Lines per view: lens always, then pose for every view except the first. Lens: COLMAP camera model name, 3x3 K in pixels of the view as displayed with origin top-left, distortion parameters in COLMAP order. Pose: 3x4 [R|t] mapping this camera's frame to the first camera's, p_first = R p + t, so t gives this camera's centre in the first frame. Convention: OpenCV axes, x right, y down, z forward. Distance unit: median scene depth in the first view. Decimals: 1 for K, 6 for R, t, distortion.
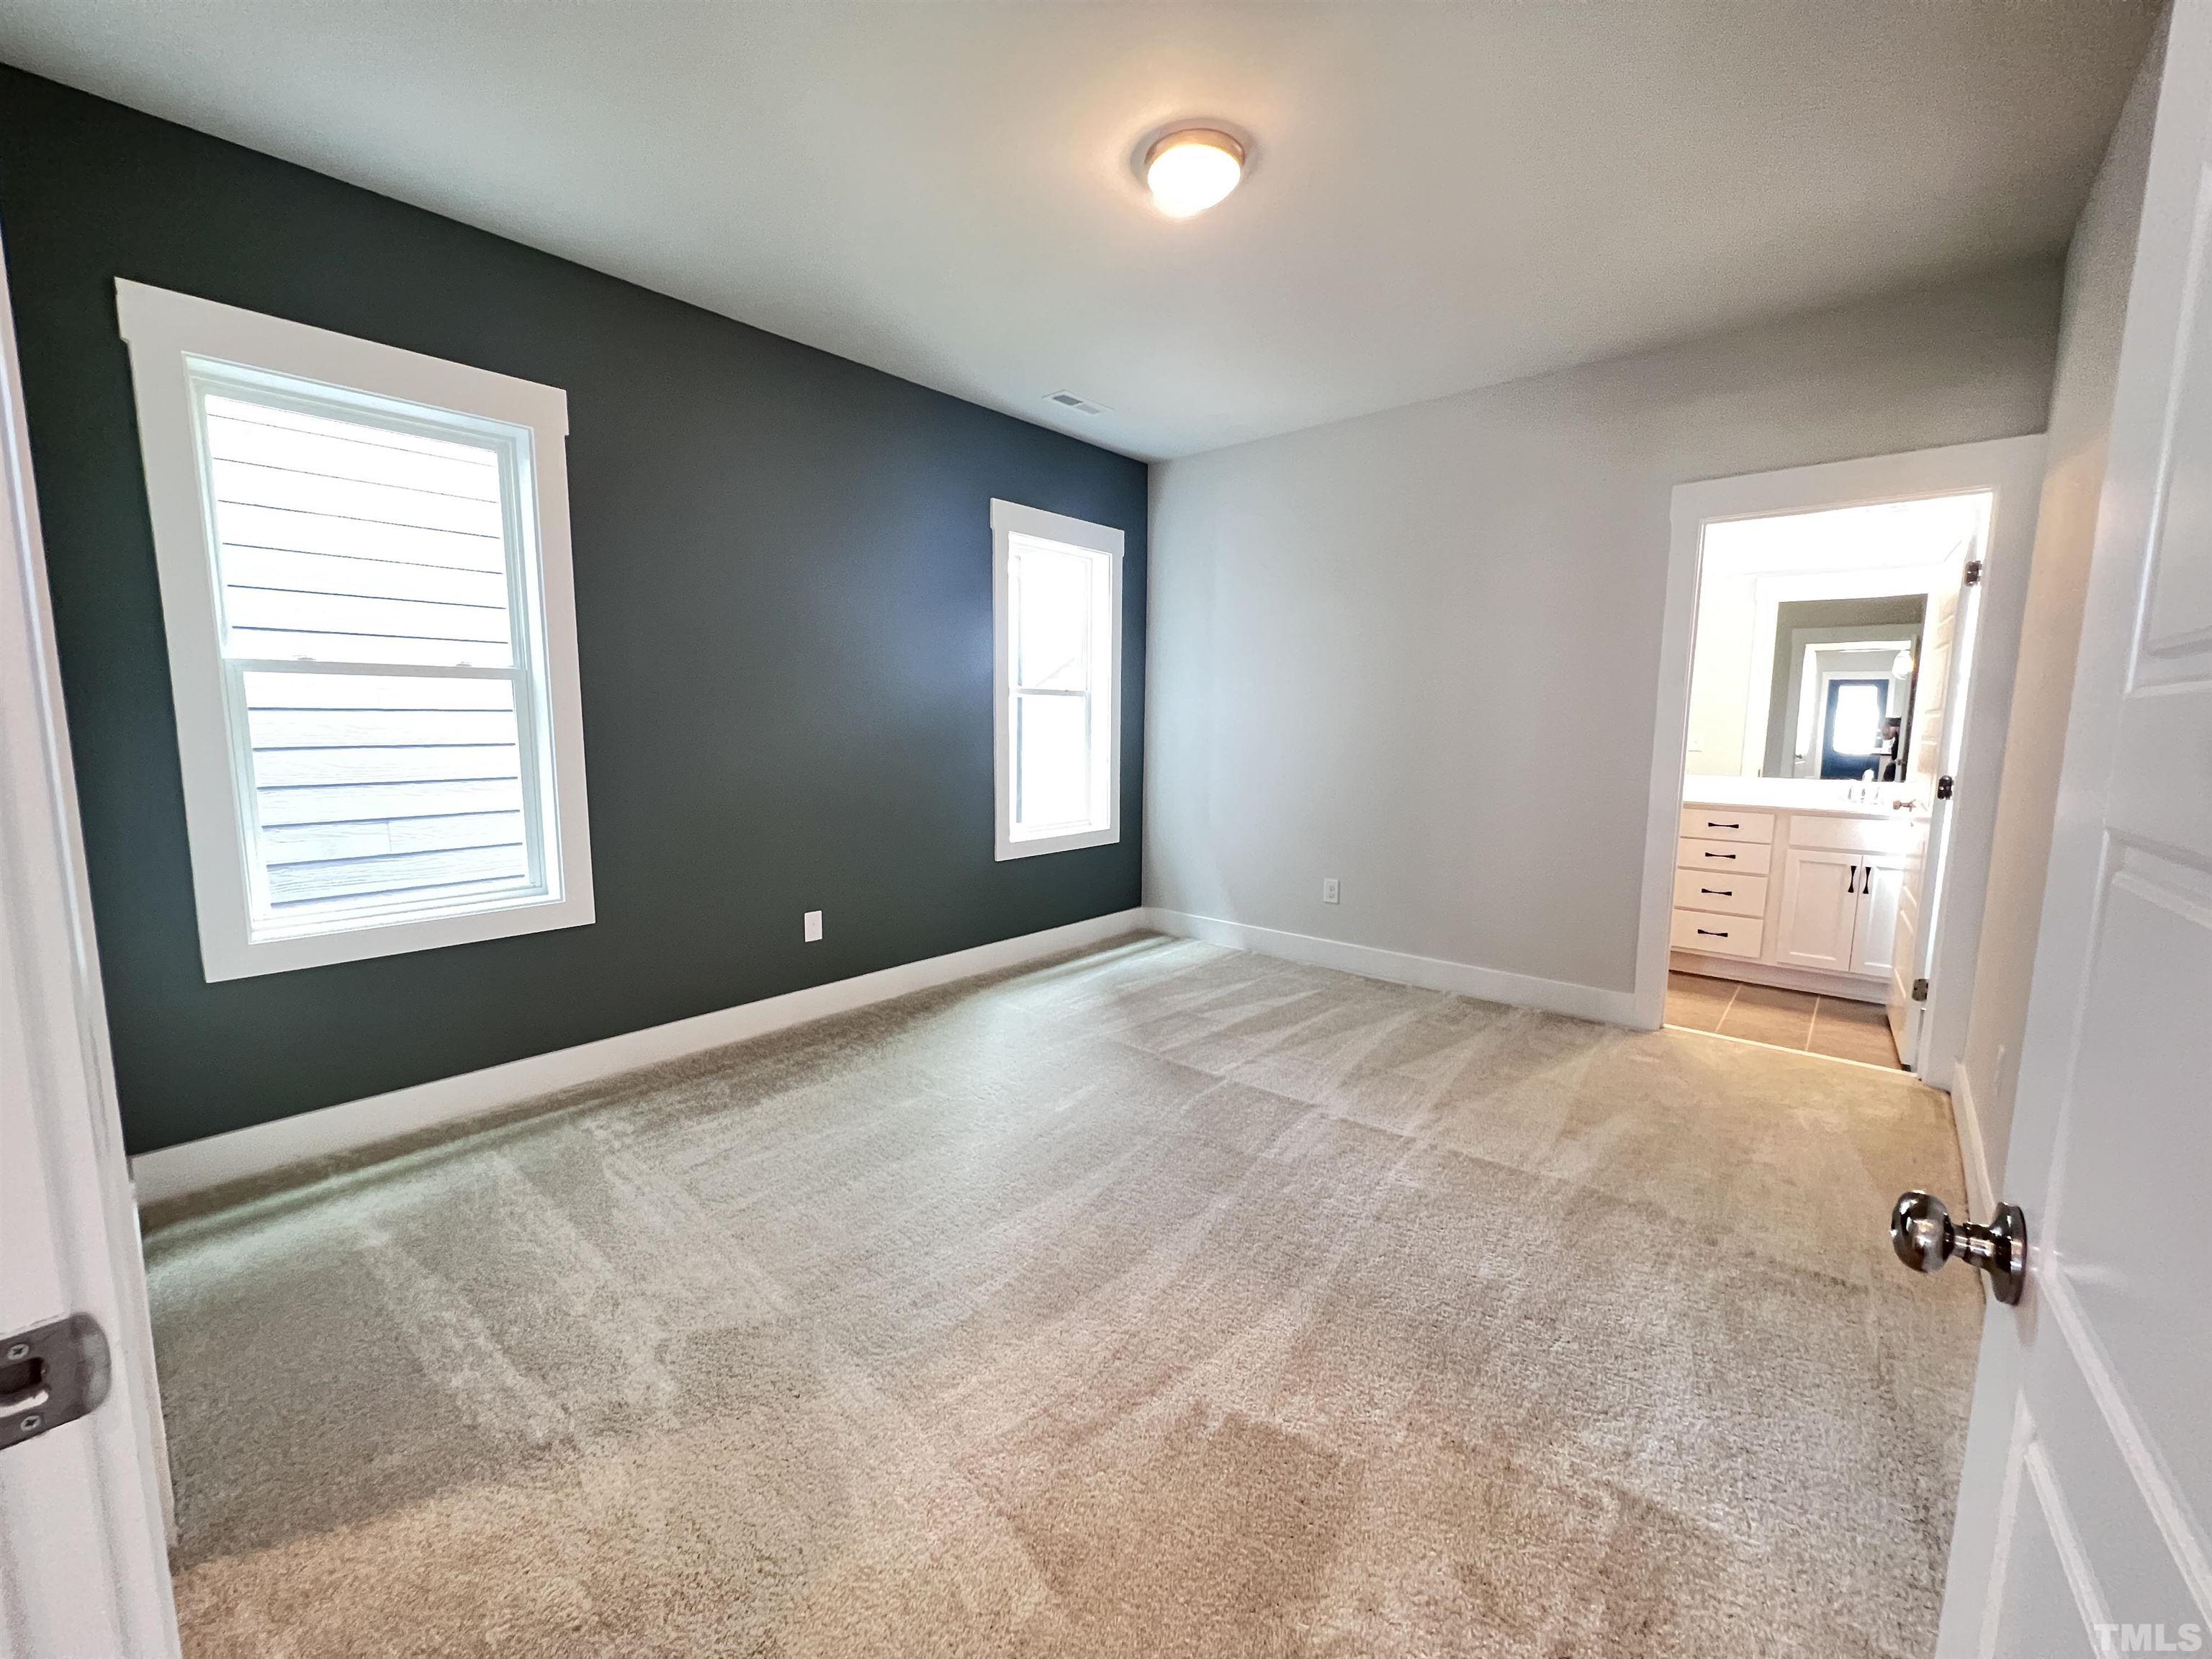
lens RADIAL K [[888.9, 0, 1107.4], [0, 888.9, 837.6], [0, 0, 1]] dist [-0.000544, -0.000499]
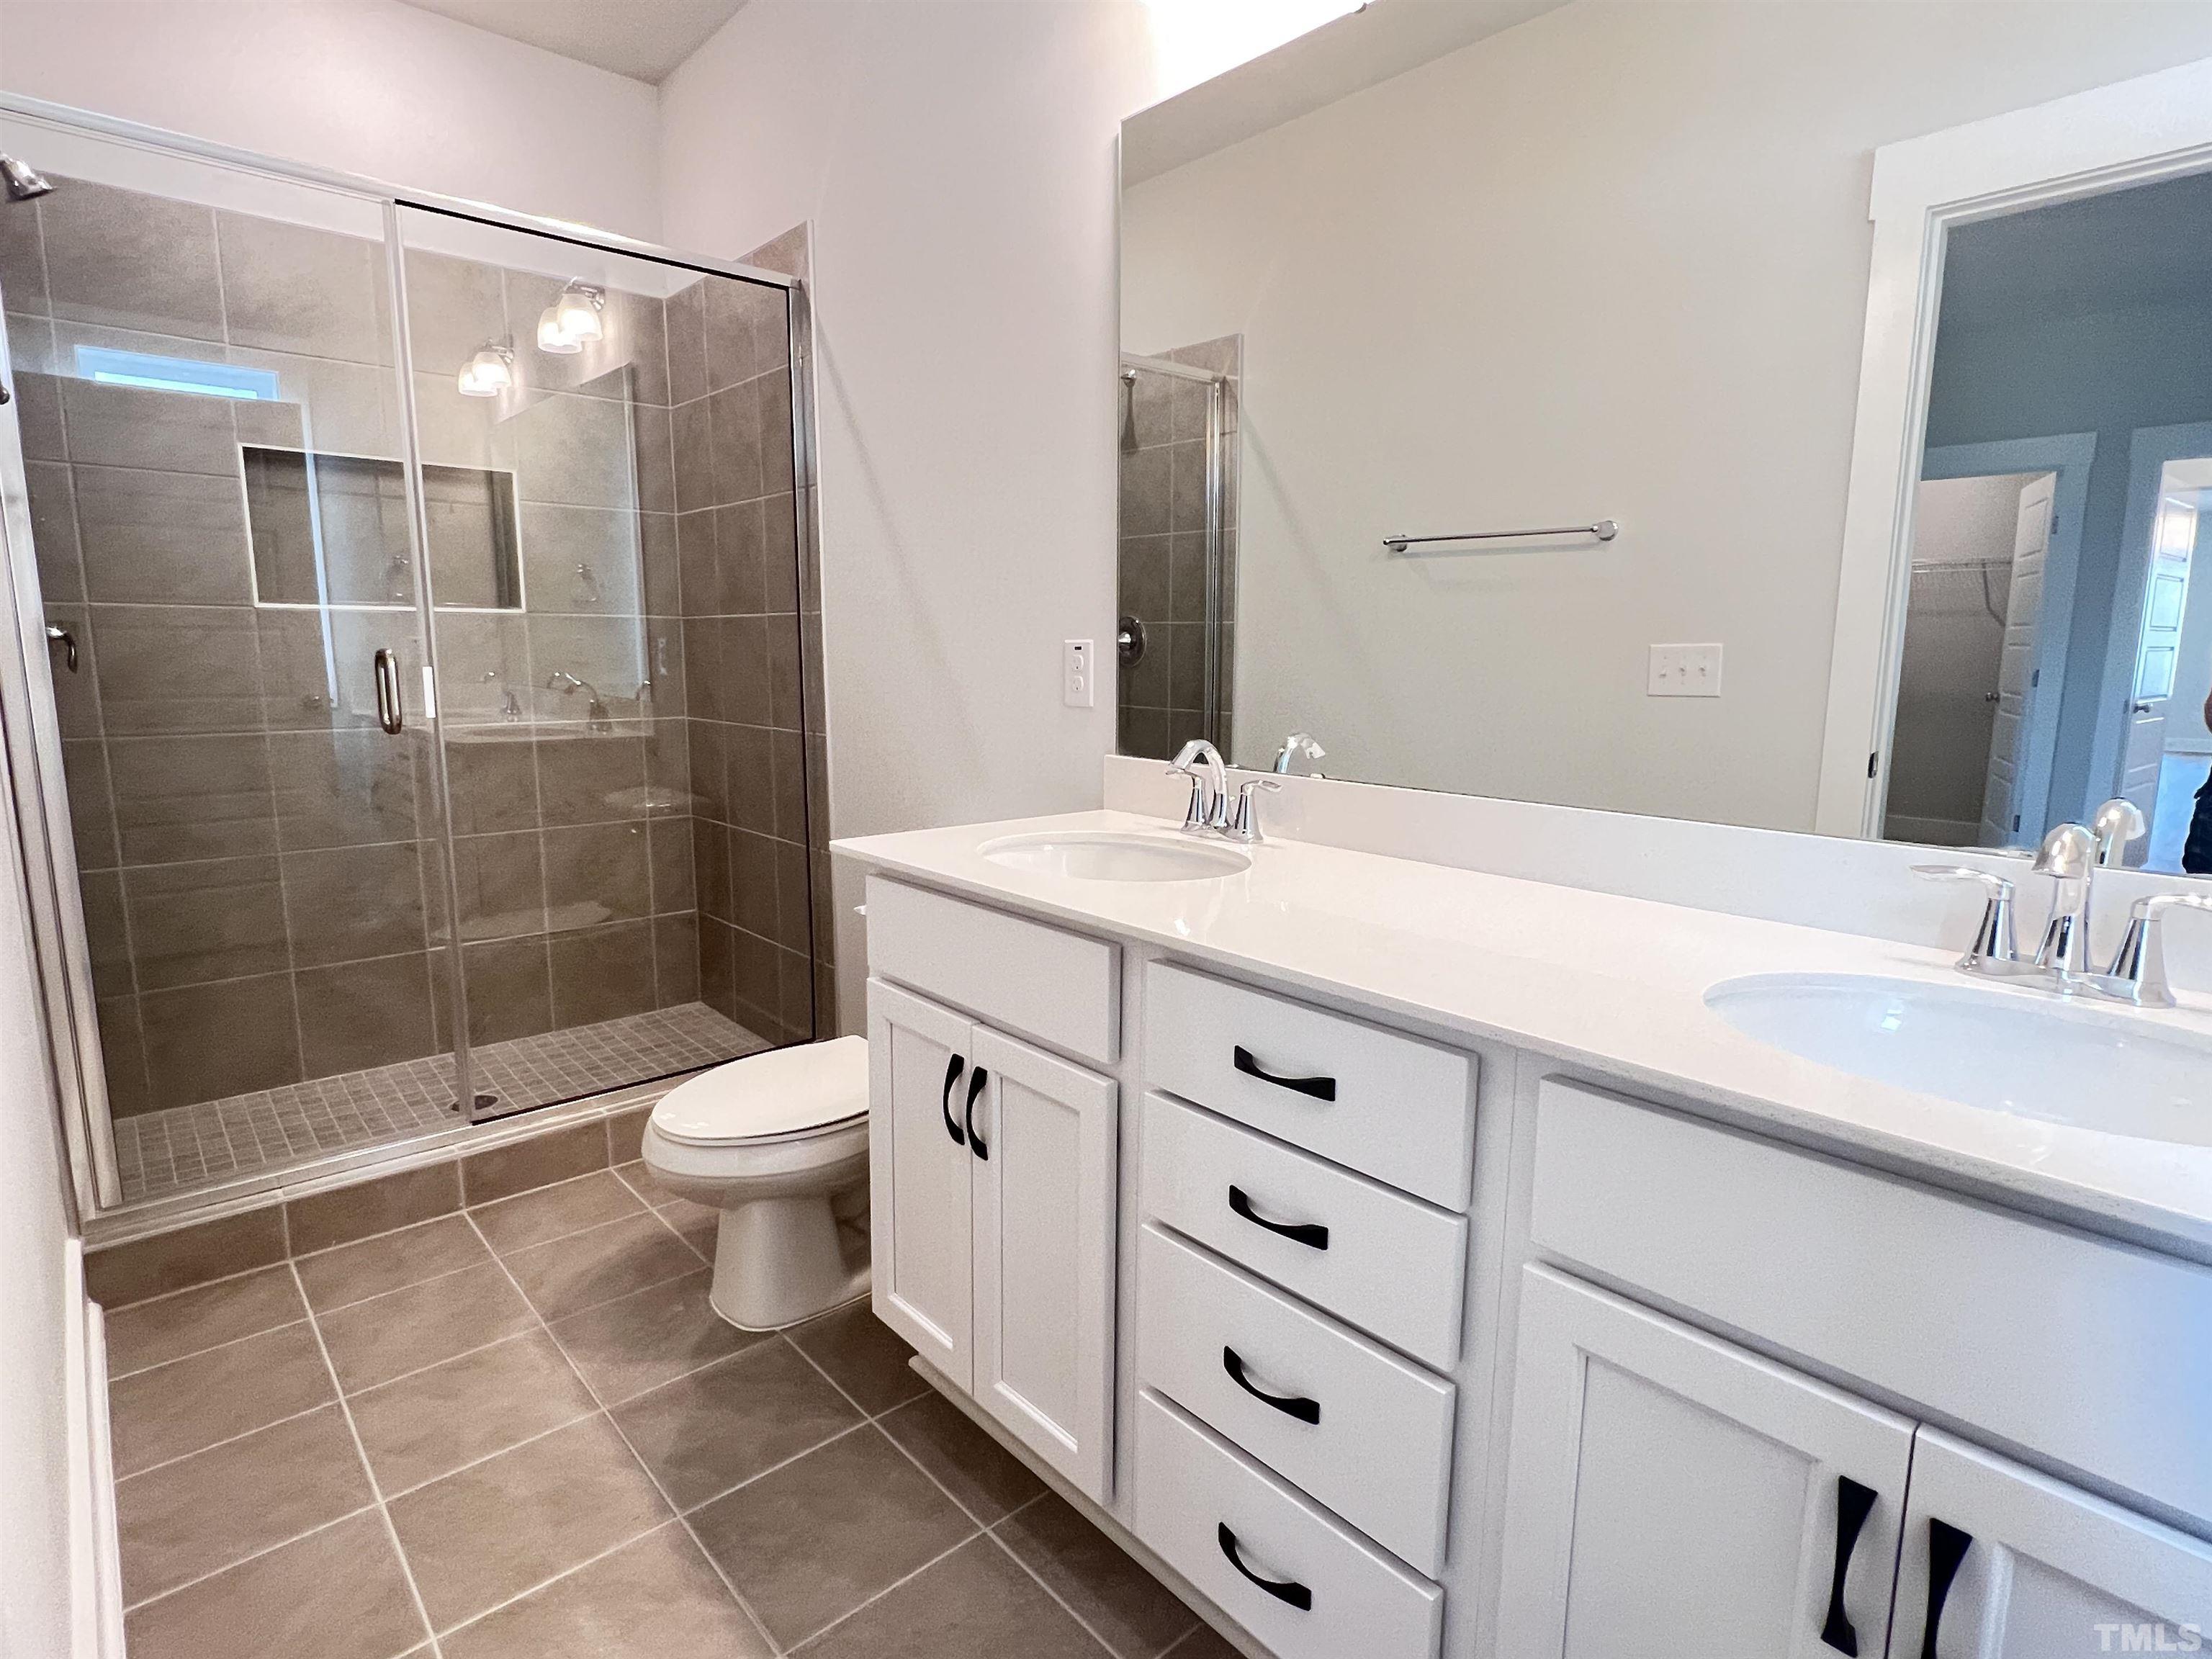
lens RADIAL K [[1130.7, 0, 1106.9], [0, 1130.7, 820.3], [0, 0, 1]] dist [-0.002564, -0.000305]
pose [[0.992956, 0.033476, -0.113658, 0.686119], [-0.029950, 0.999020, 0.032593, -0.079398], [0.114637, -0.028959, 0.992985, 0.747973]]
